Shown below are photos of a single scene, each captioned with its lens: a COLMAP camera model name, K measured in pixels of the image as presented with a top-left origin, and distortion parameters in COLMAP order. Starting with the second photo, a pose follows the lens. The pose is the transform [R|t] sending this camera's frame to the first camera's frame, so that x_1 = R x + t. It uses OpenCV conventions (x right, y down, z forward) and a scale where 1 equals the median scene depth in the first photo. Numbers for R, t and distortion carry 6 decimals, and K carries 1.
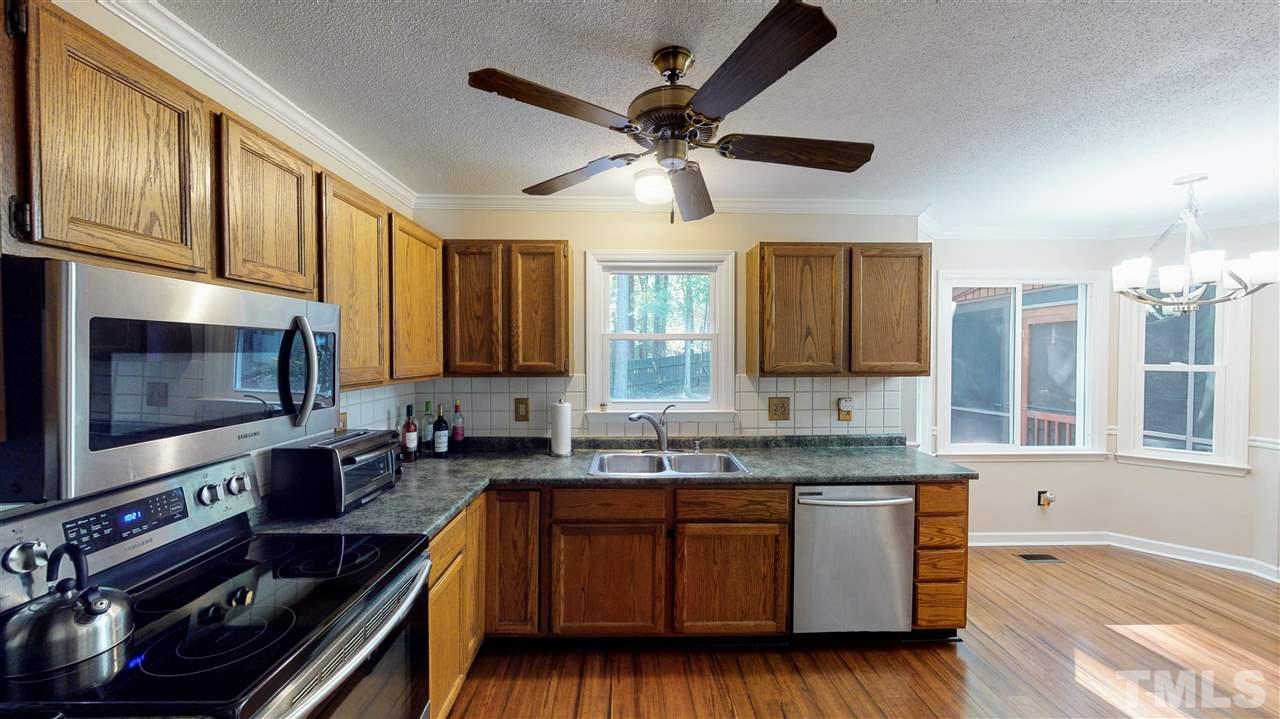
lens RADIAL K [[467.4, 0, 640.2], [0, 467.4, 361.1], [0, 0, 1]] dist [-0.000637, -0.000093]
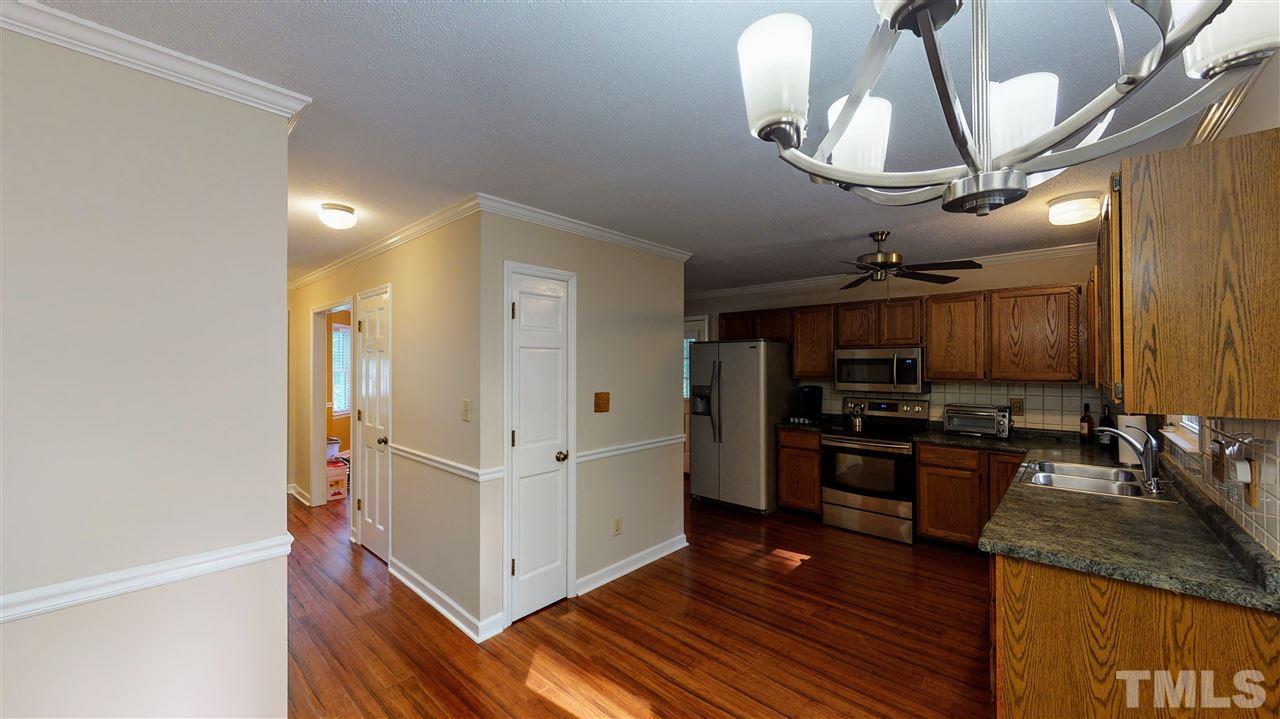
lens RADIAL K [[467.4, 0, 640.2], [0, 467.4, 361.1], [0, 0, 1]] dist [-0.000637, -0.000093]
pose [[-0.697539, -0.004908, -0.716530, 1.399400], [-0.016316, 0.999826, 0.009036, -0.022045], [0.716361, 0.017994, -0.697498, 0.989405]]
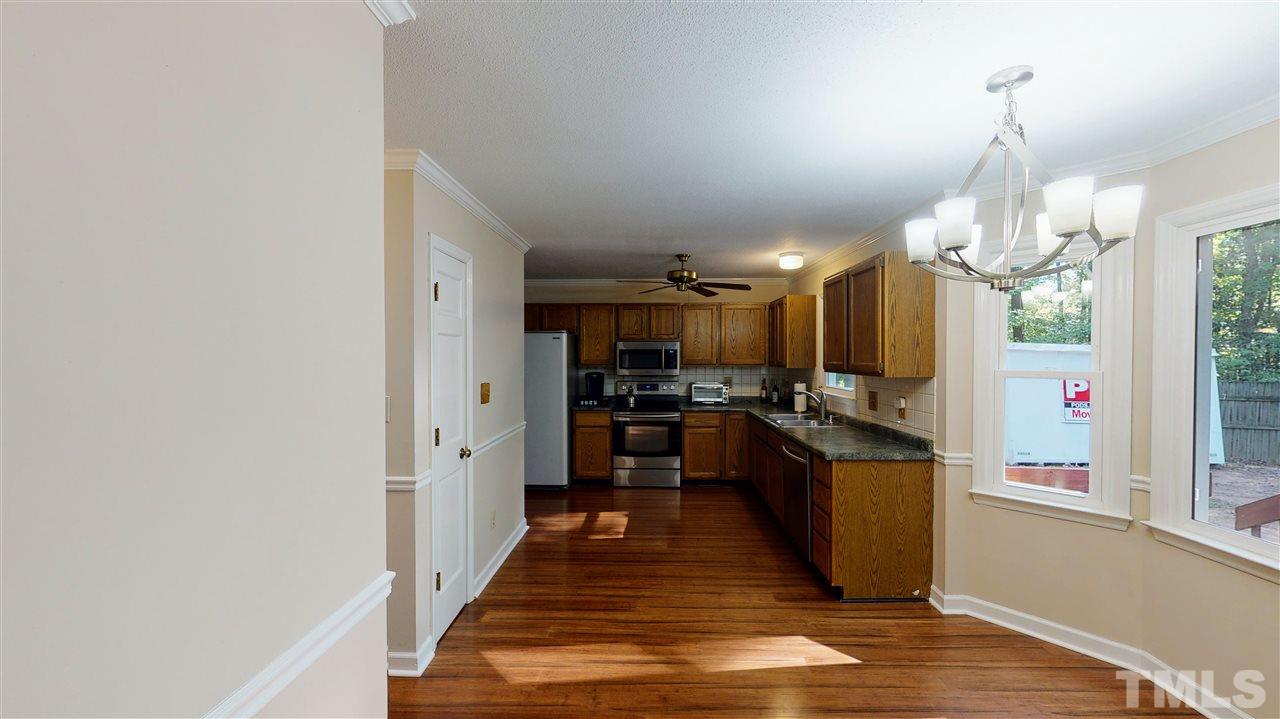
lens RADIAL K [[467.4, 0, 640.2], [0, 467.4, 361.1], [0, 0, 1]] dist [-0.000637, -0.000093]
pose [[-0.055669, 0.013720, -0.998355, 1.736515], [-0.023250, 0.999617, 0.015033, -0.007769], [0.998179, 0.024049, -0.055329, 0.513045]]
